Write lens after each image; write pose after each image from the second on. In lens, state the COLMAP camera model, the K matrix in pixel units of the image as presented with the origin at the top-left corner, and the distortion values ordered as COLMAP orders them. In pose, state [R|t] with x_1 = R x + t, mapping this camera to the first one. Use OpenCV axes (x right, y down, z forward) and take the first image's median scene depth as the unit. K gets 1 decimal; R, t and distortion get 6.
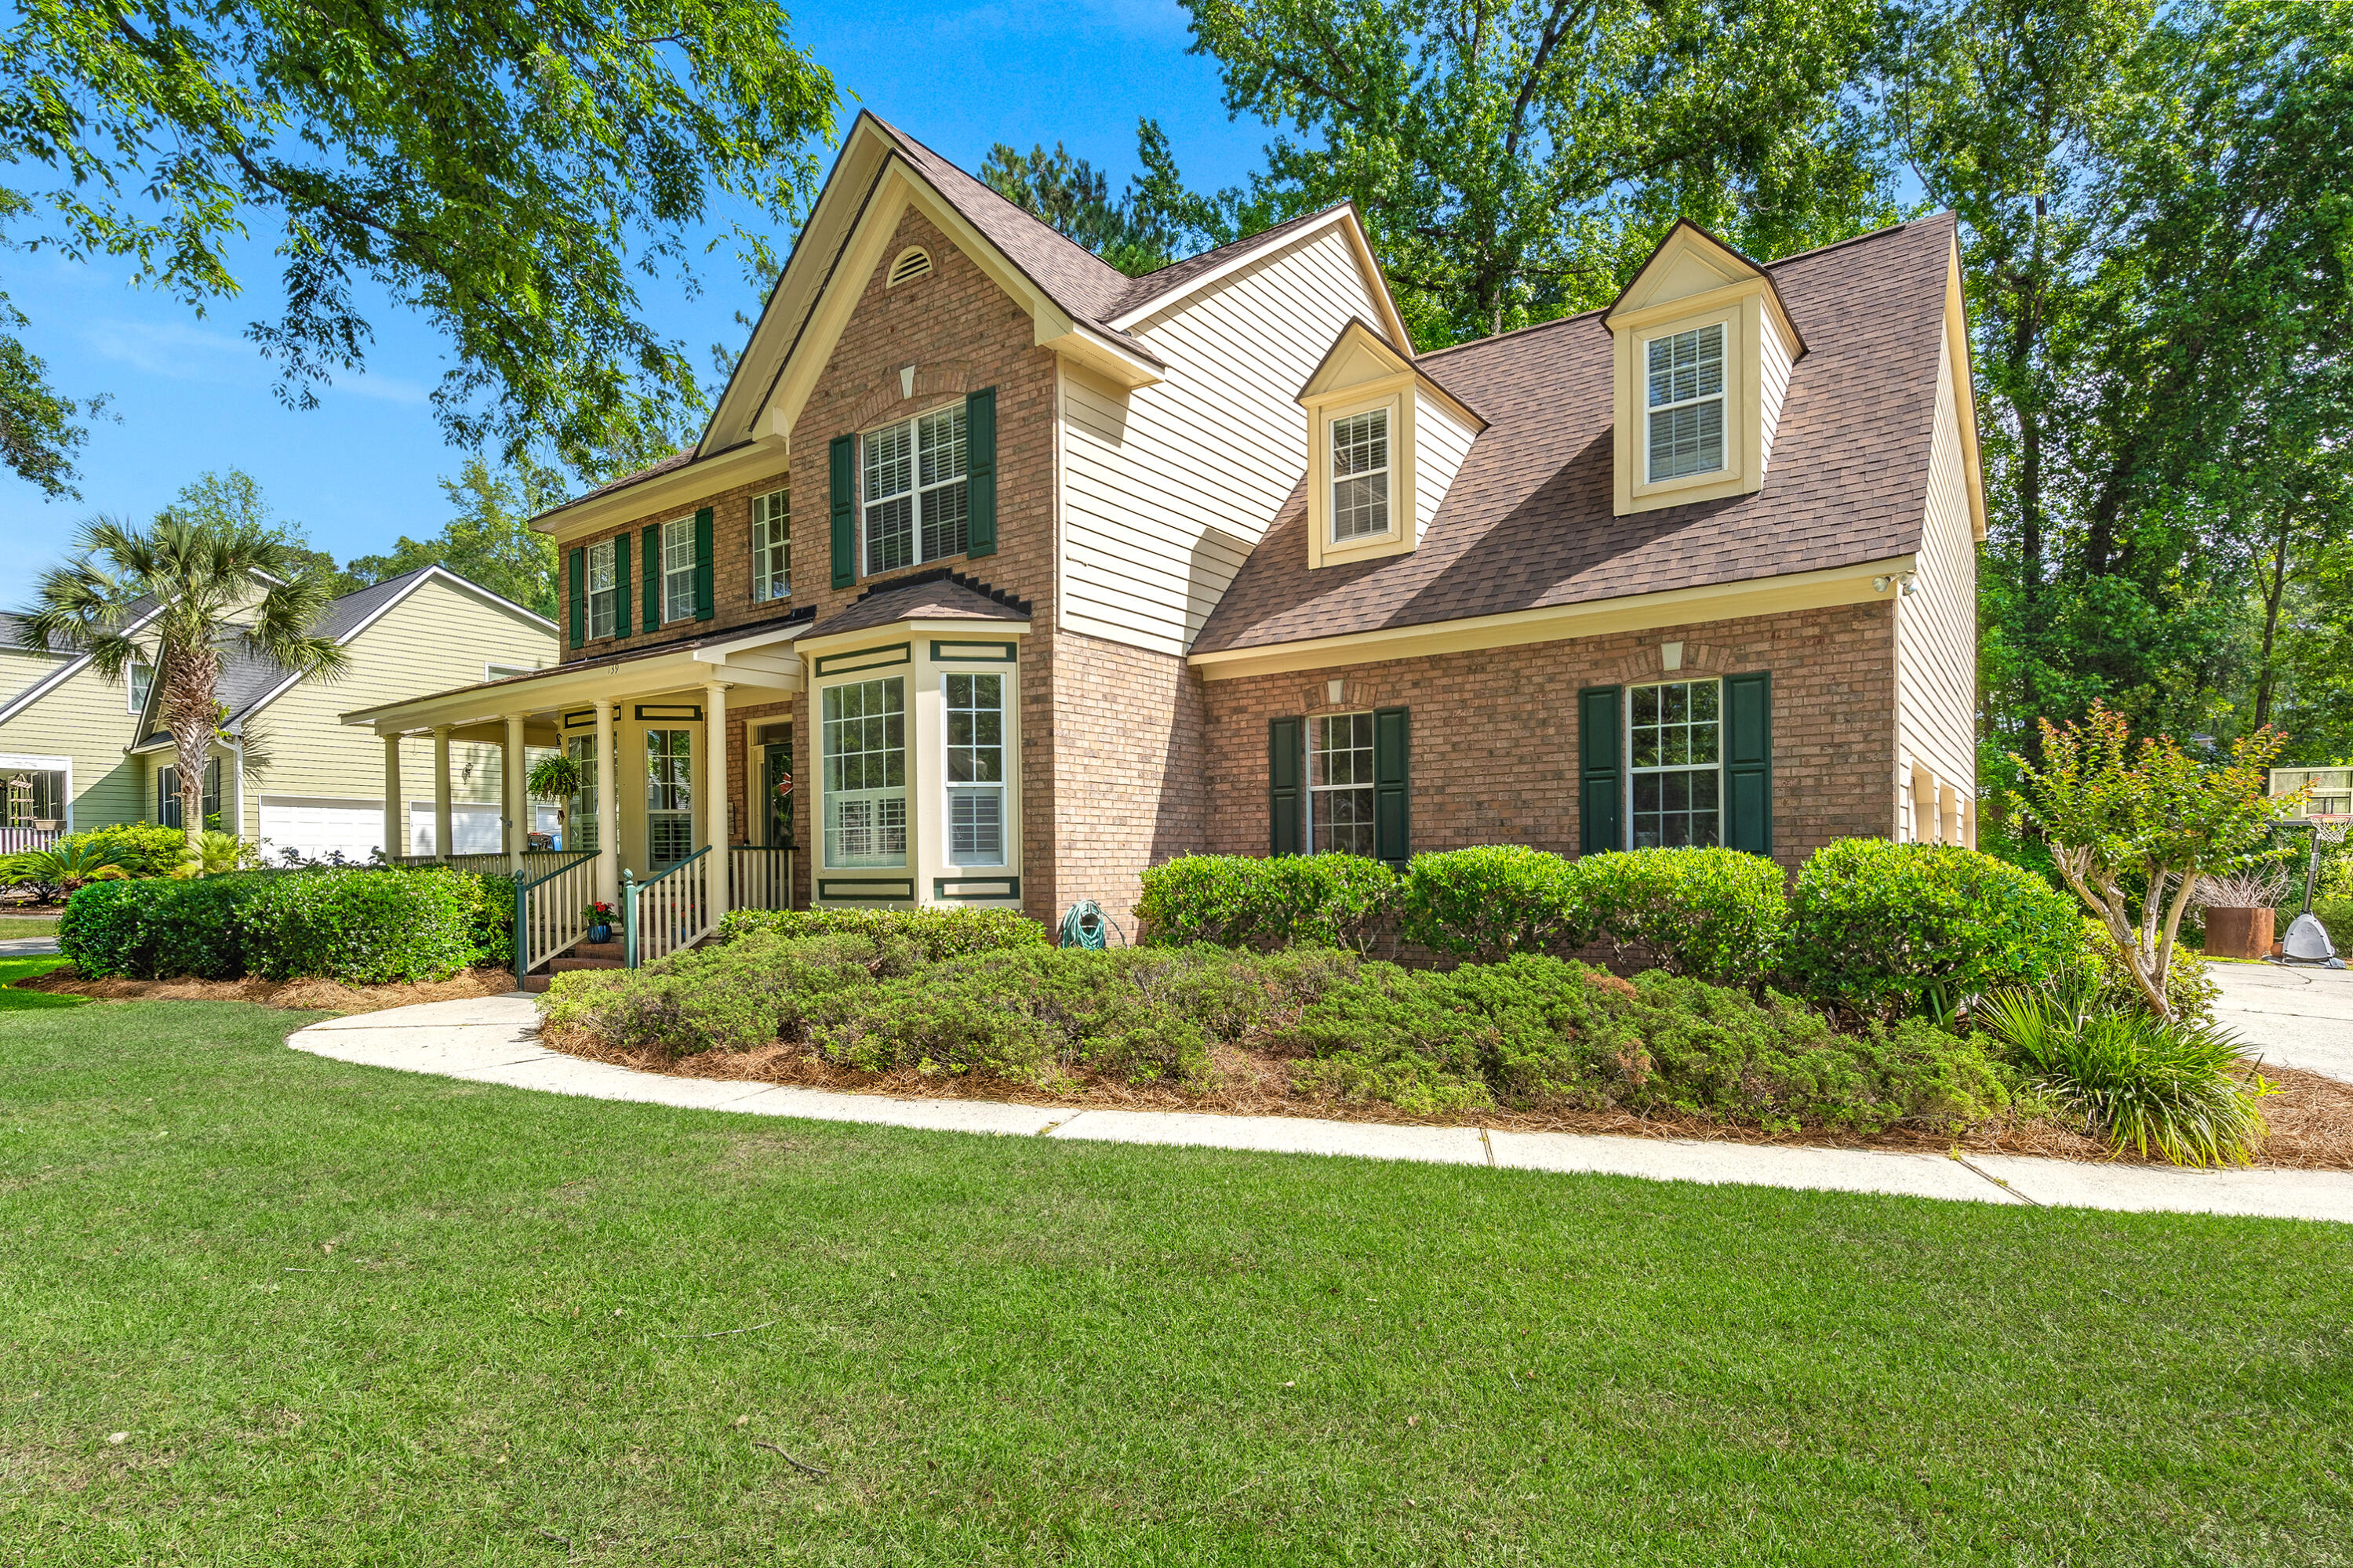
lens RADIAL K [[1222.1, 0, 1176.8], [0, 1222.1, 883.6], [0, 0, 1]] dist [0.001296, 0.000027]
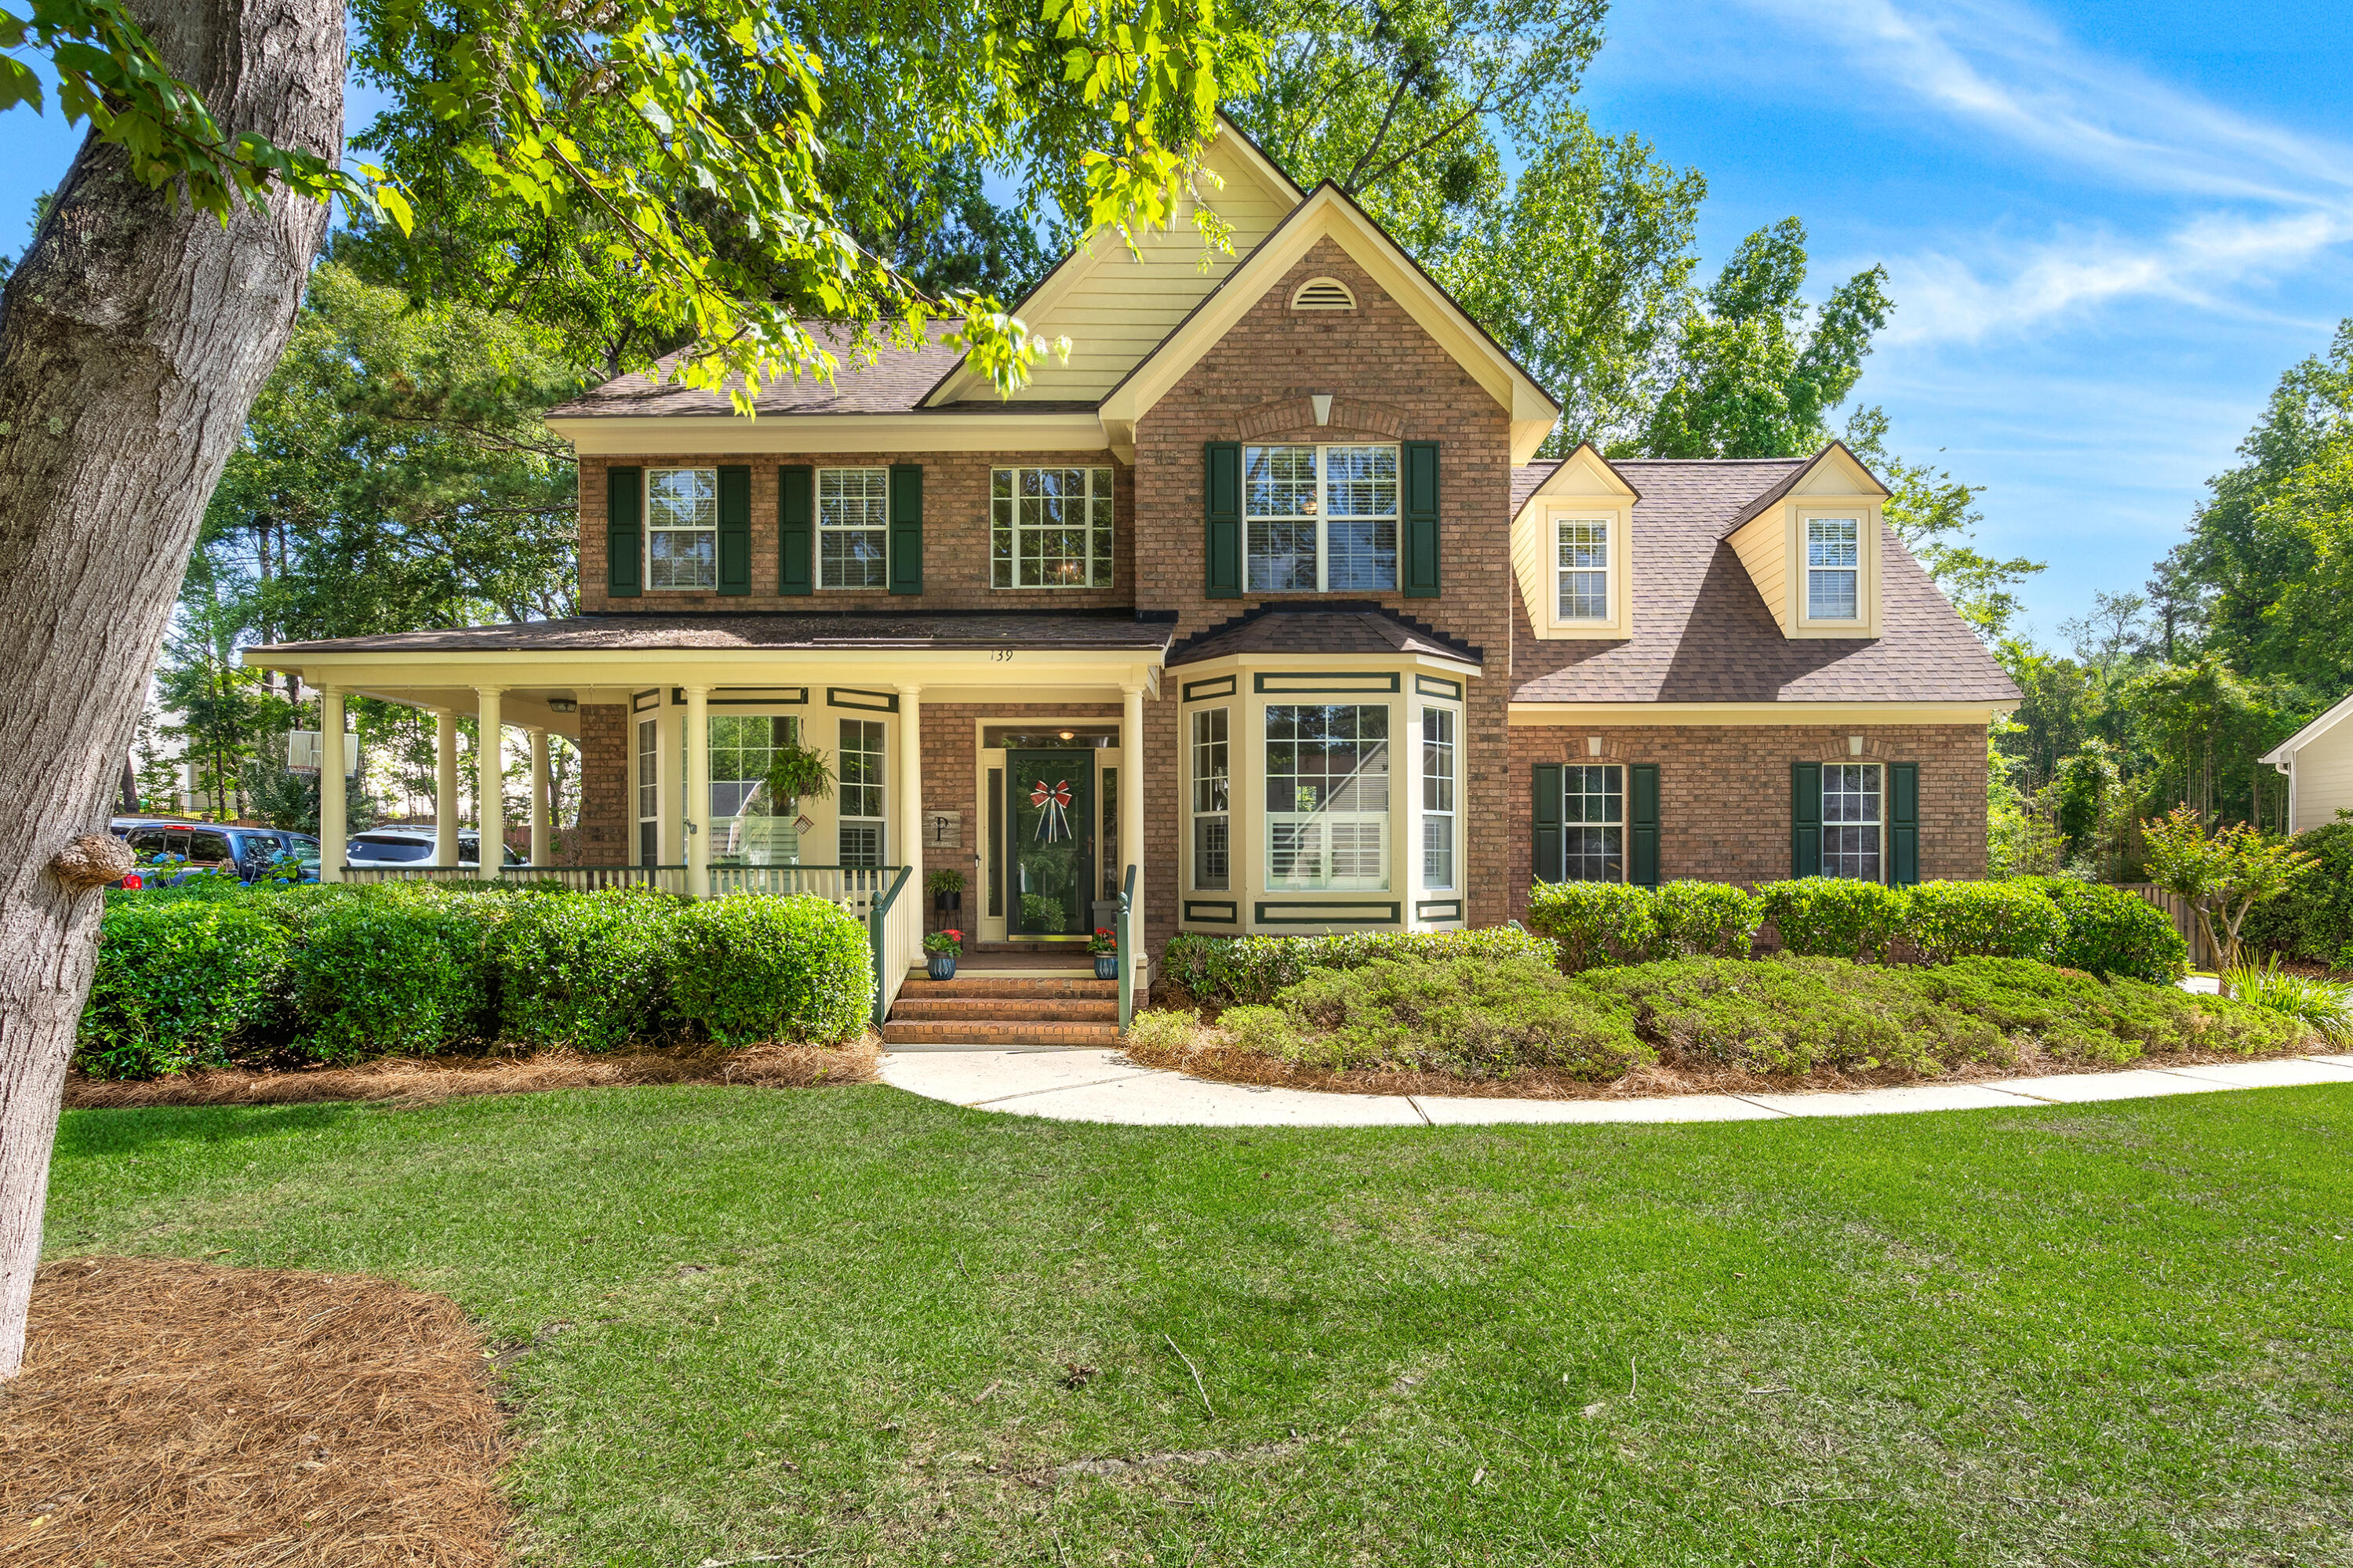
lens RADIAL K [[1174.1, 0, 1176.6], [0, 1174.1, 880.9], [0, 0, 1]] dist [-0.000726, 0.000030]
pose [[0.818783, 0.004359, 0.574086, -0.922666], [-0.002087, 0.999987, -0.004617, -0.016606], [-0.574099, 0.002583, 0.818782, 0.290322]]
